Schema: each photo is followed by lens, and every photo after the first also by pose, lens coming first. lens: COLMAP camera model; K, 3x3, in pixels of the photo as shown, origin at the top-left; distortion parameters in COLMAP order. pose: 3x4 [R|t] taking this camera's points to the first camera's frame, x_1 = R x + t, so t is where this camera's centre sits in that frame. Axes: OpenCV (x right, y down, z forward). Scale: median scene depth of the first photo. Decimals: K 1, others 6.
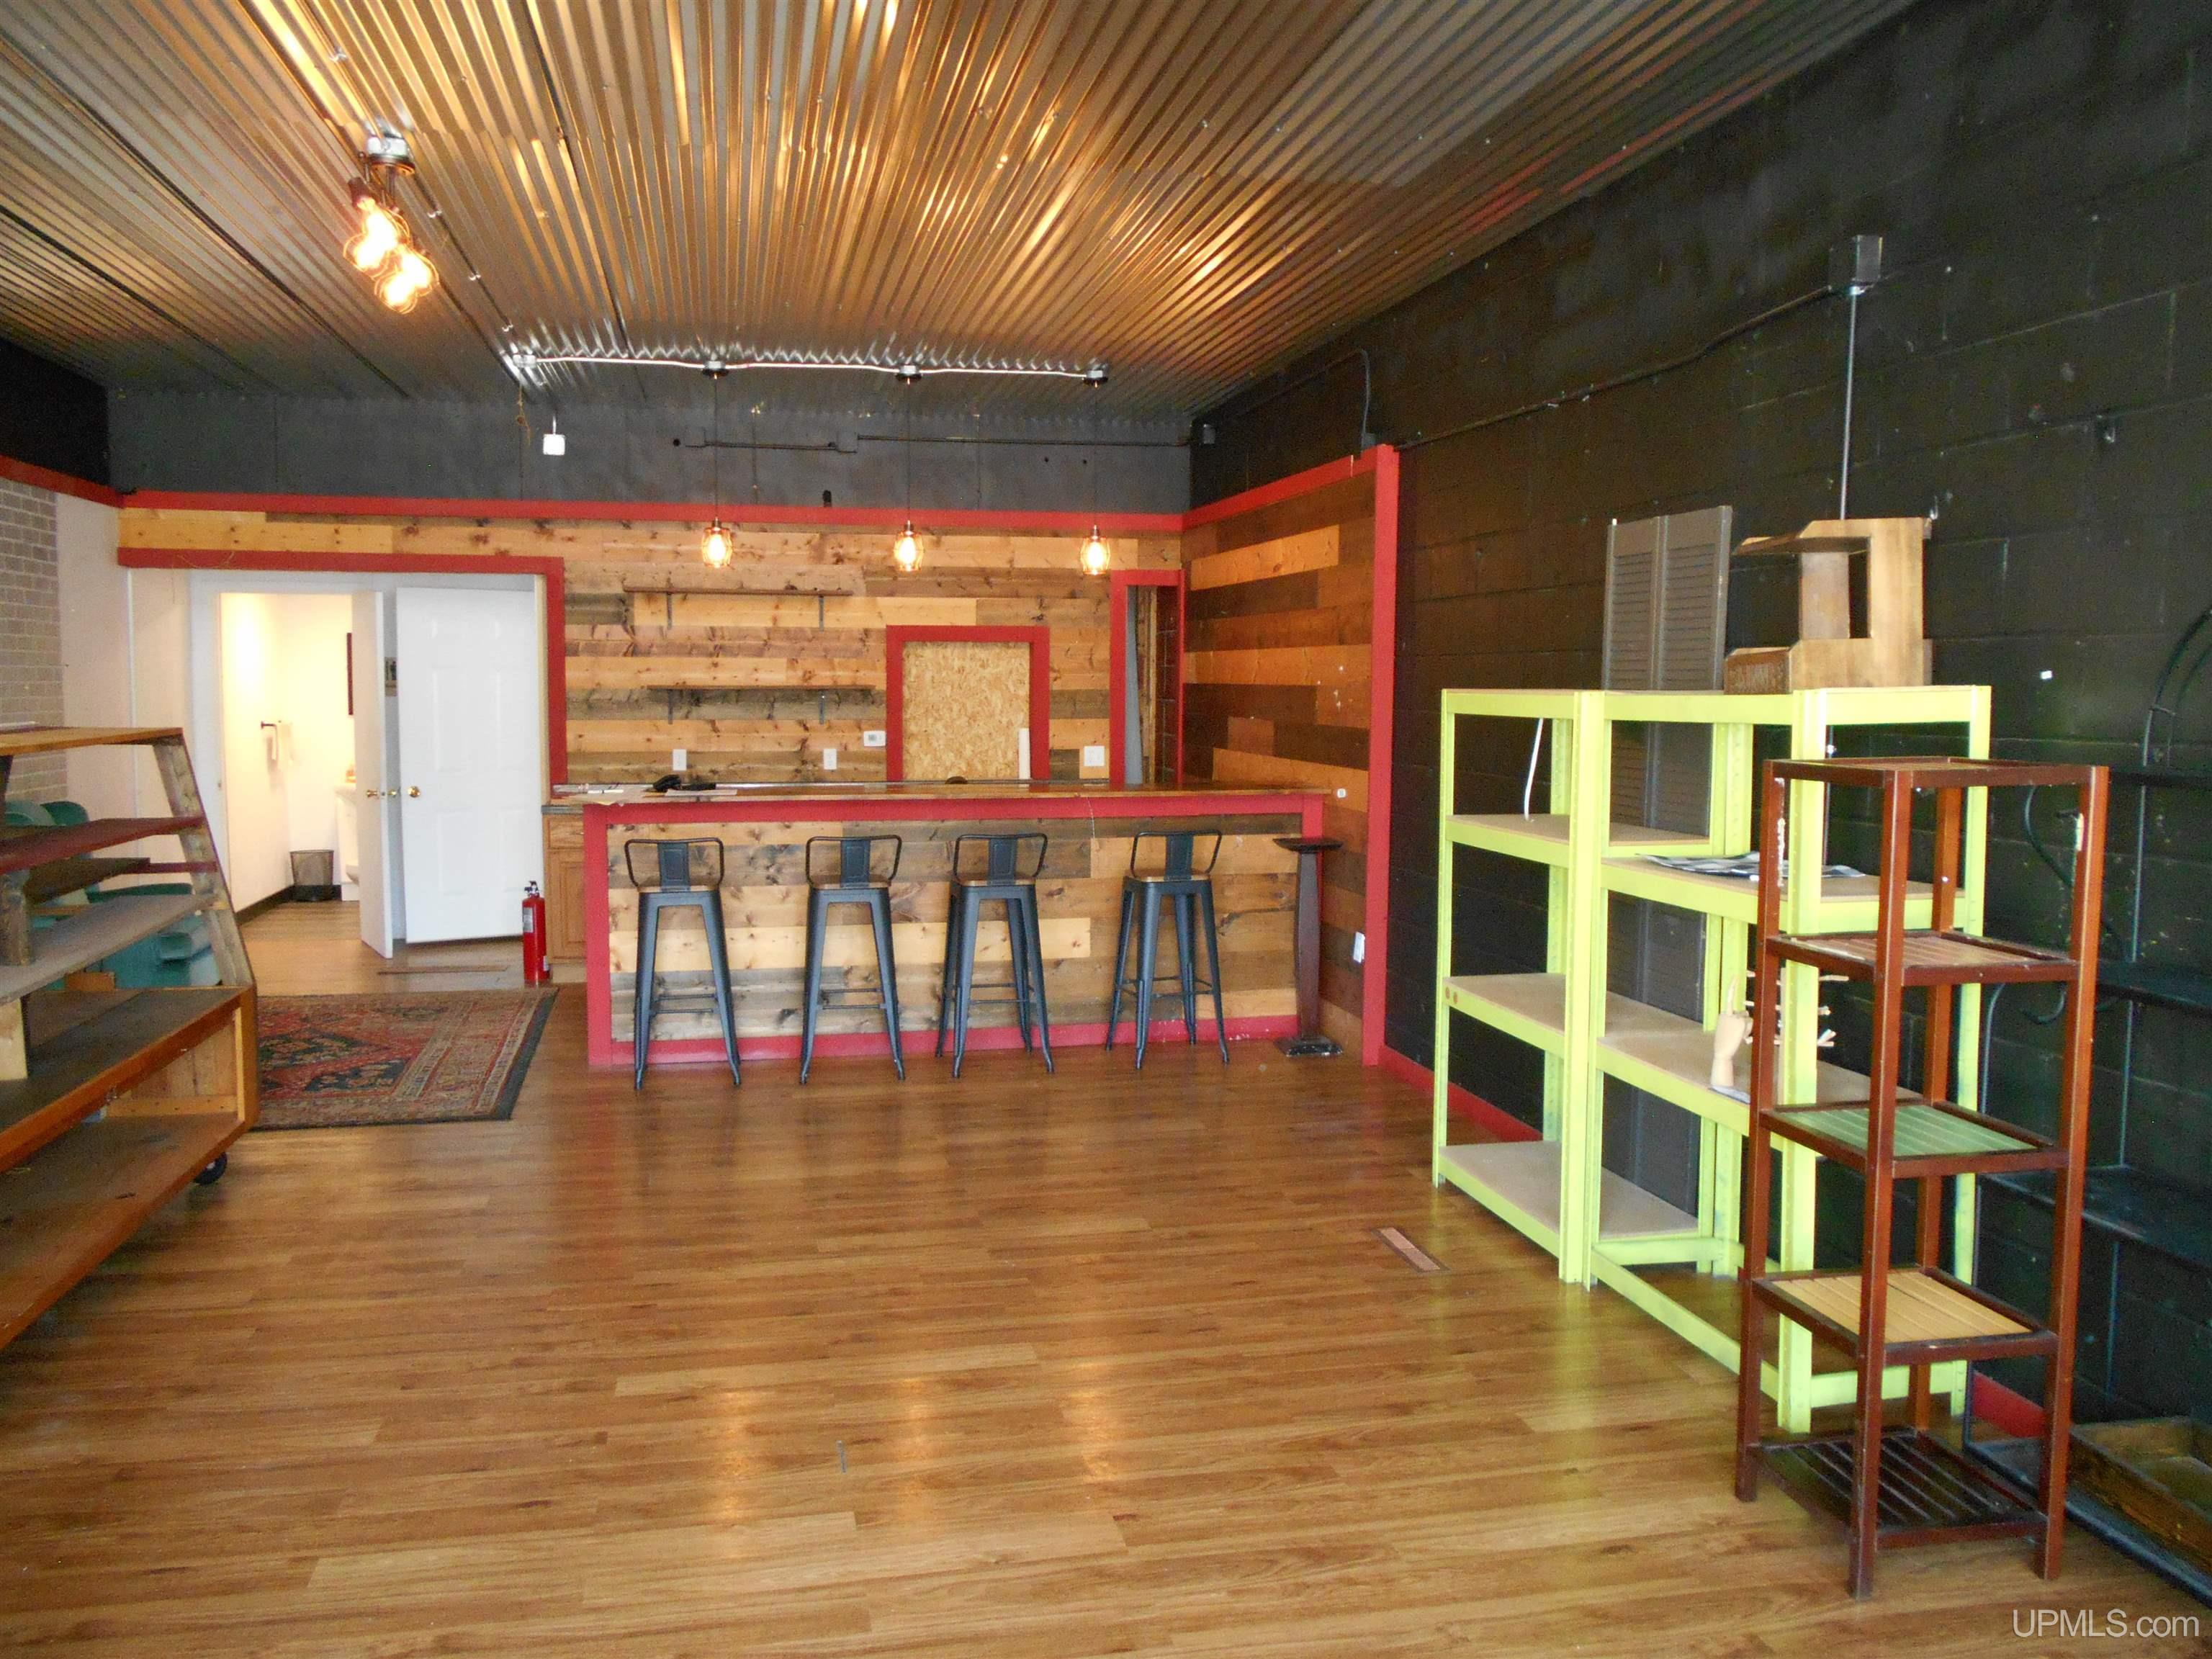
lens RADIAL K [[1753.2, 0, 1099.8], [0, 1753.2, 852.0], [0, 0, 1]] dist [-0.051183, 0.041266]
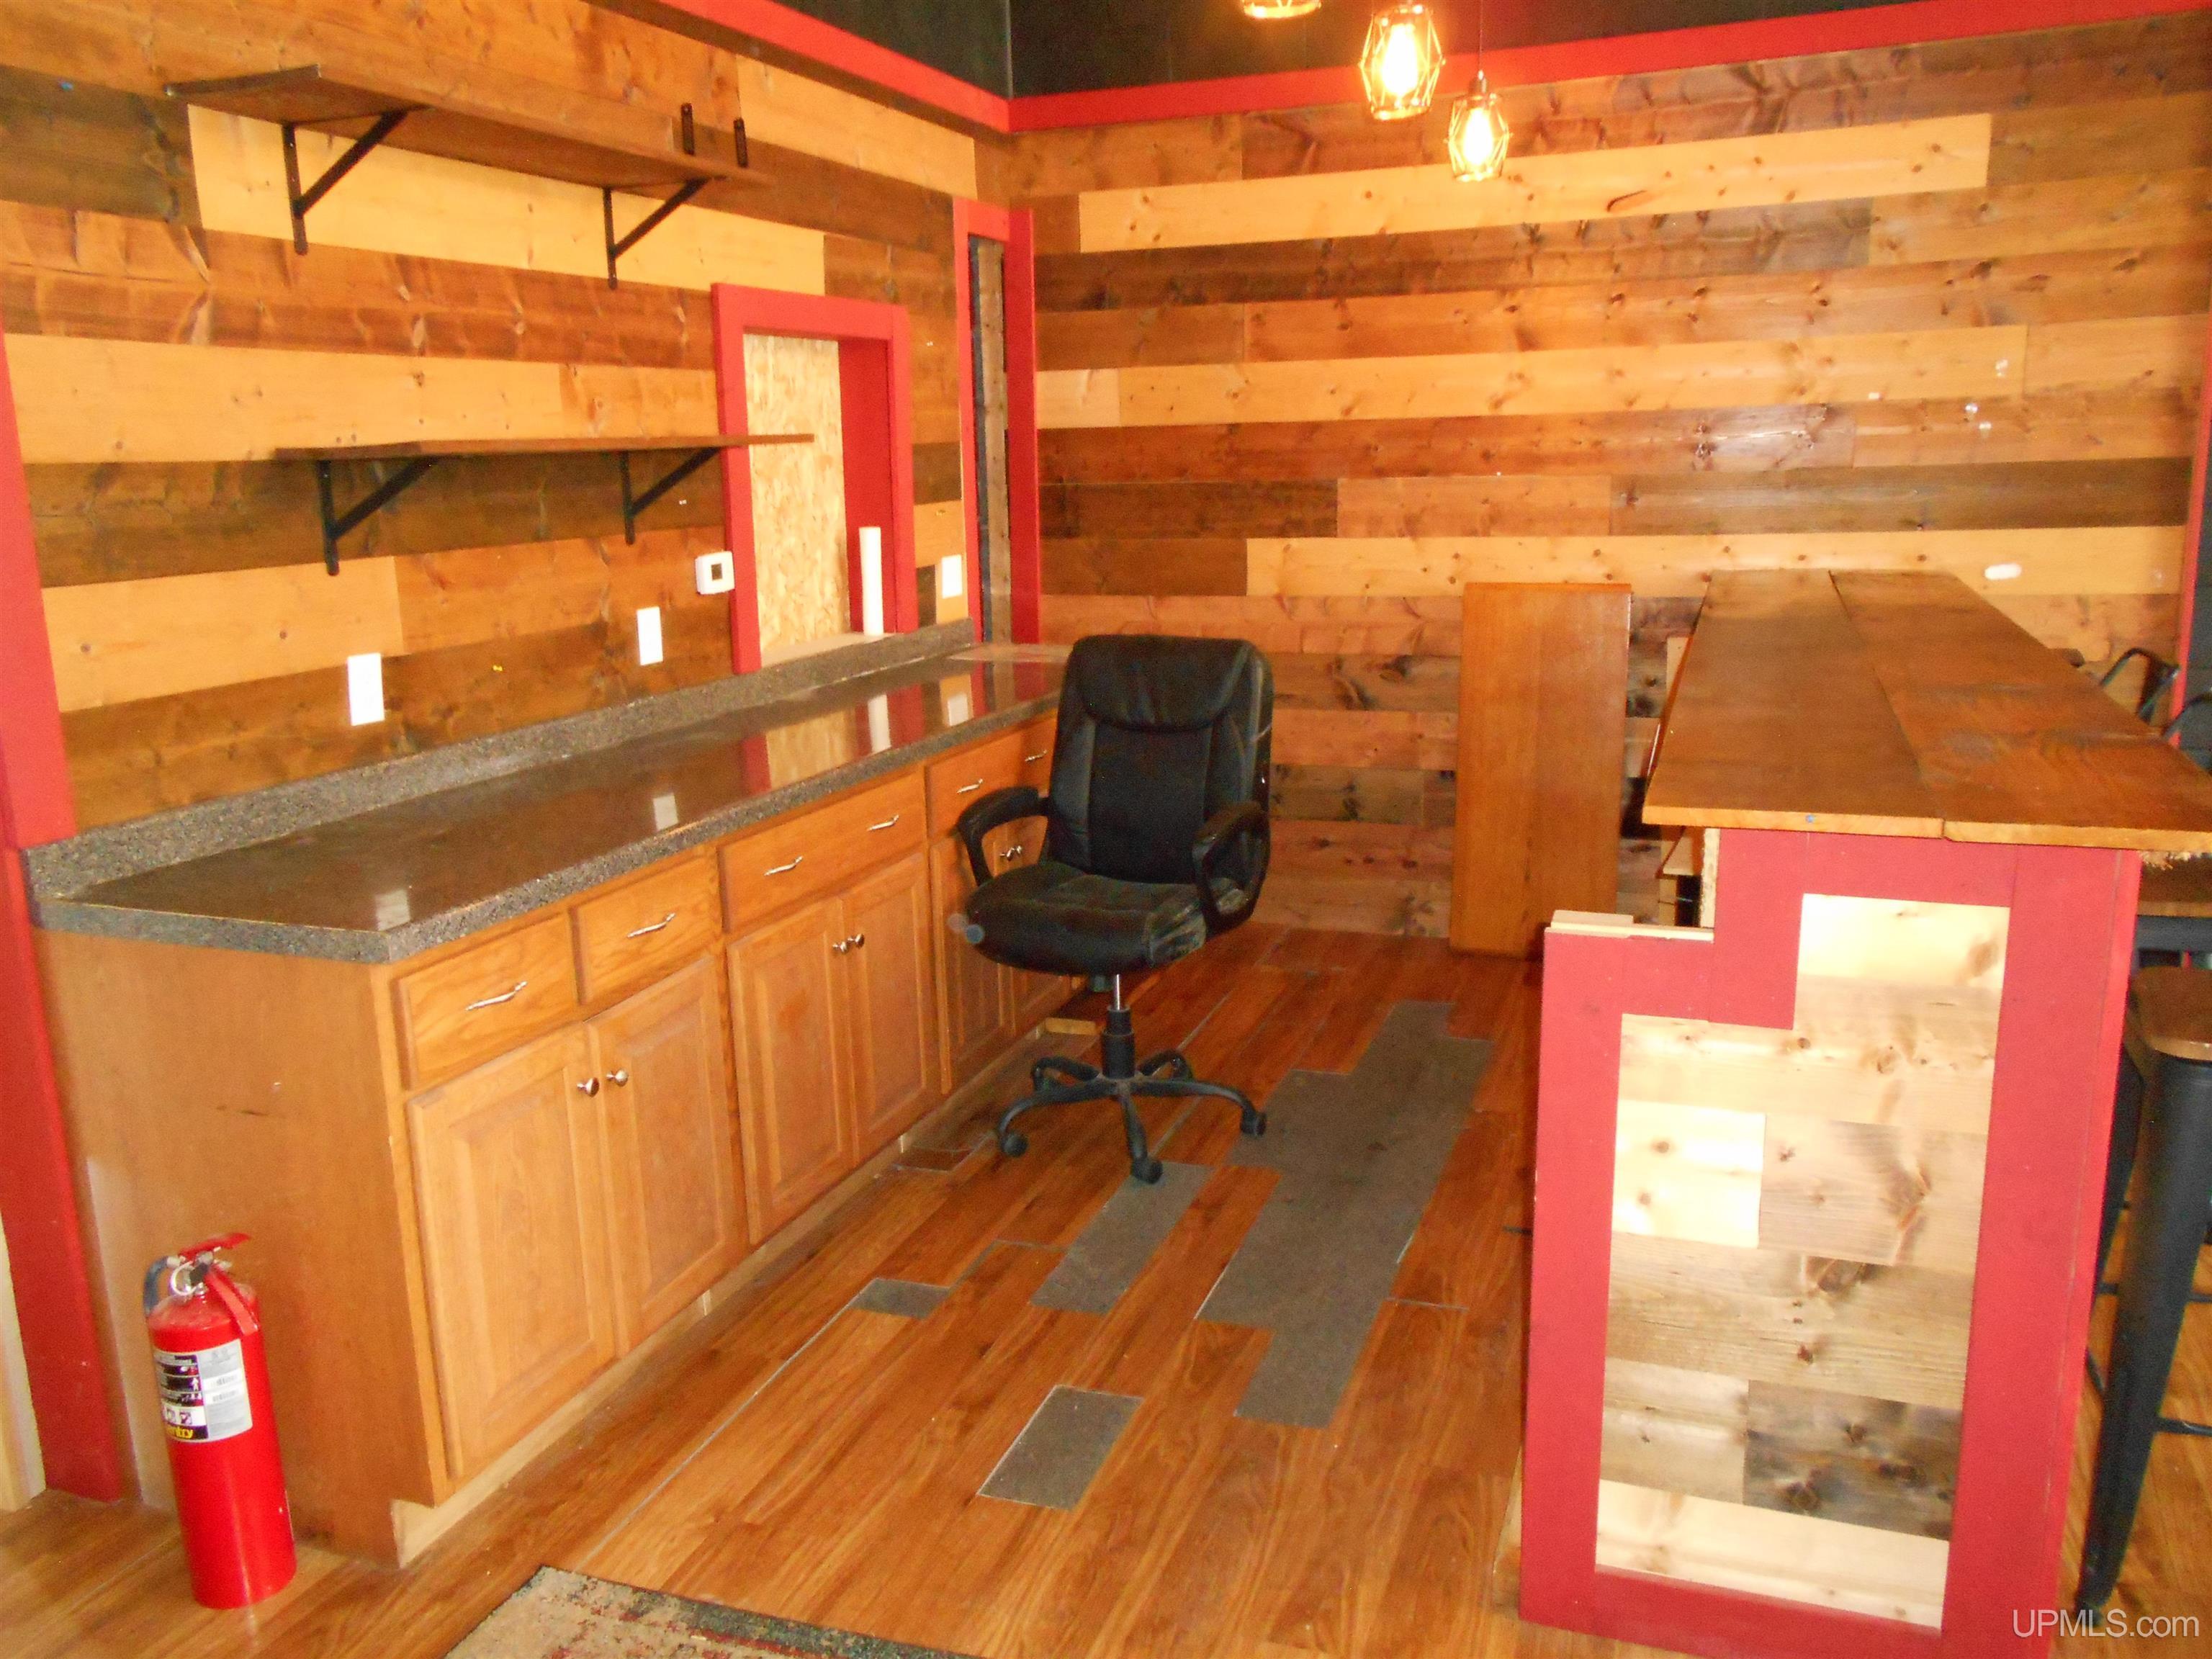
lens RADIAL K [[1753.2, 0, 1099.8], [0, 1753.2, 852.0], [0, 0, 1]] dist [-0.051183, 0.041266]
pose [[0.551105, -0.209892, 0.807607, -0.429498], [0.114639, 0.977715, 0.175873, -0.065102], [-0.826524, -0.004342, 0.562885, 0.729867]]
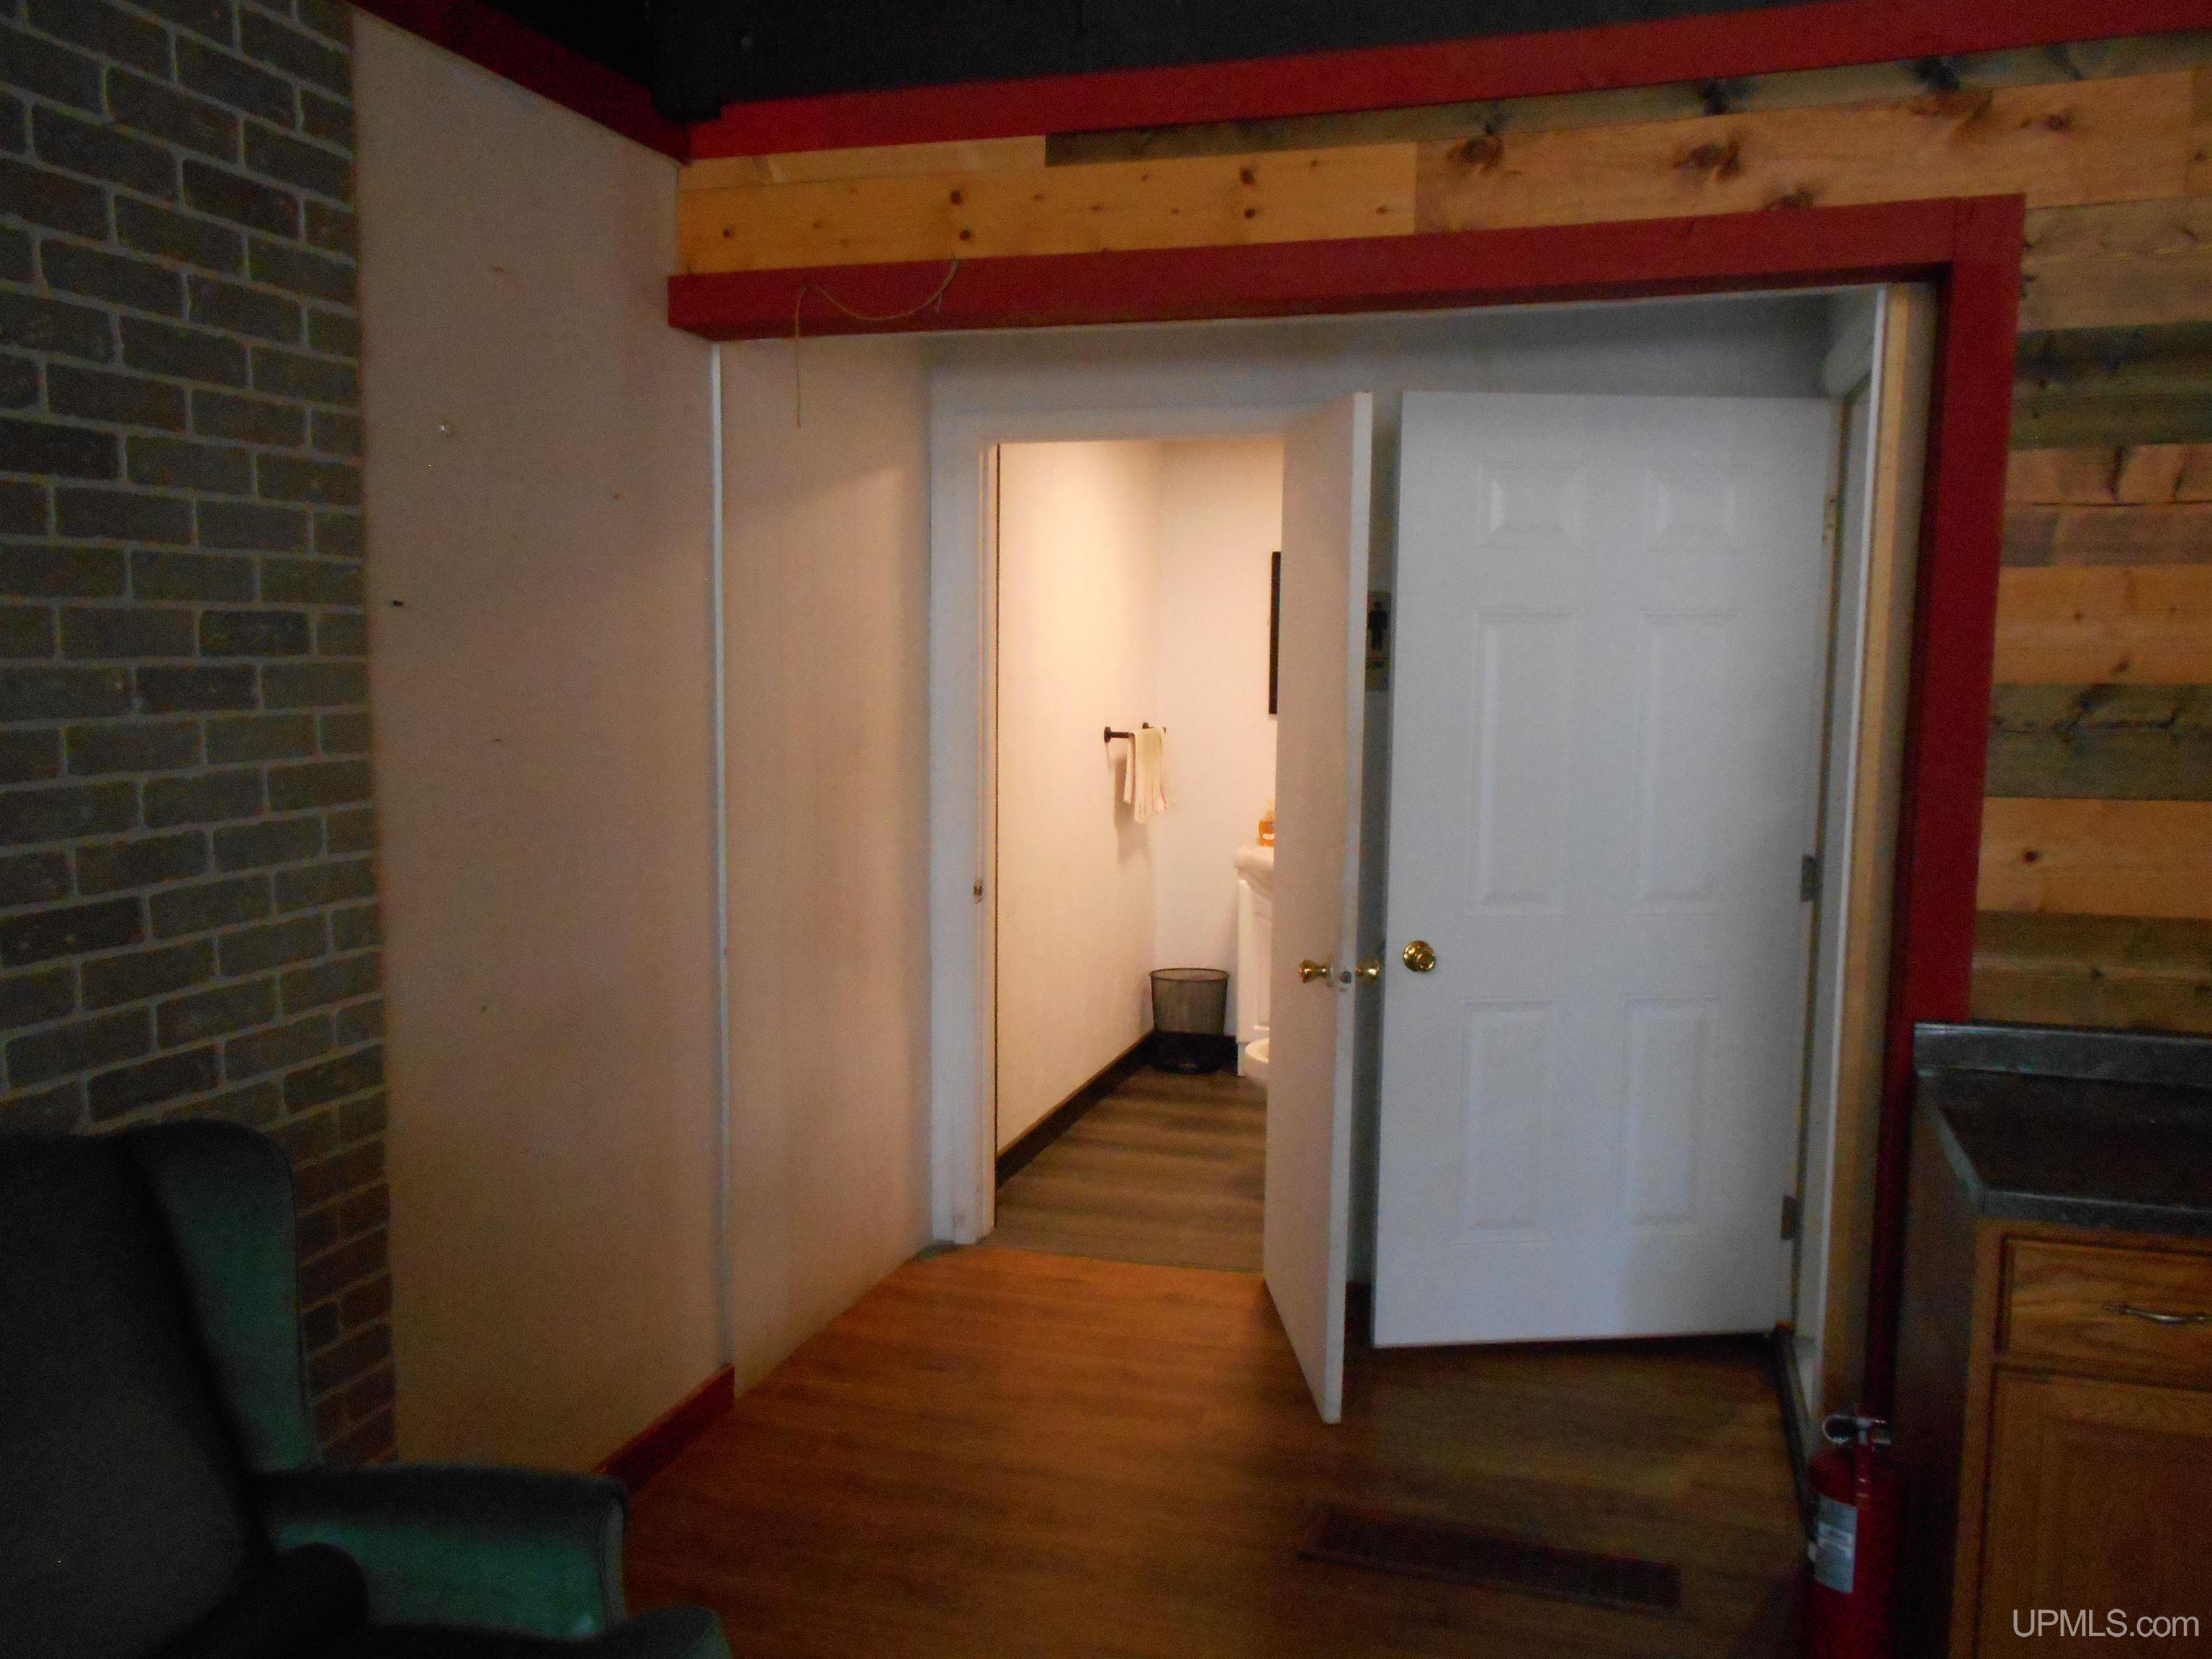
lens RADIAL K [[1753.2, 0, 1099.8], [0, 1753.2, 852.0], [0, 0, 1]] dist [-0.051183, 0.041266]
pose [[0.874206, 0.054781, -0.482454, -0.294502], [-0.046476, 0.998494, 0.029159, -0.068329], [0.483325, -0.003068, 0.875436, 0.688544]]
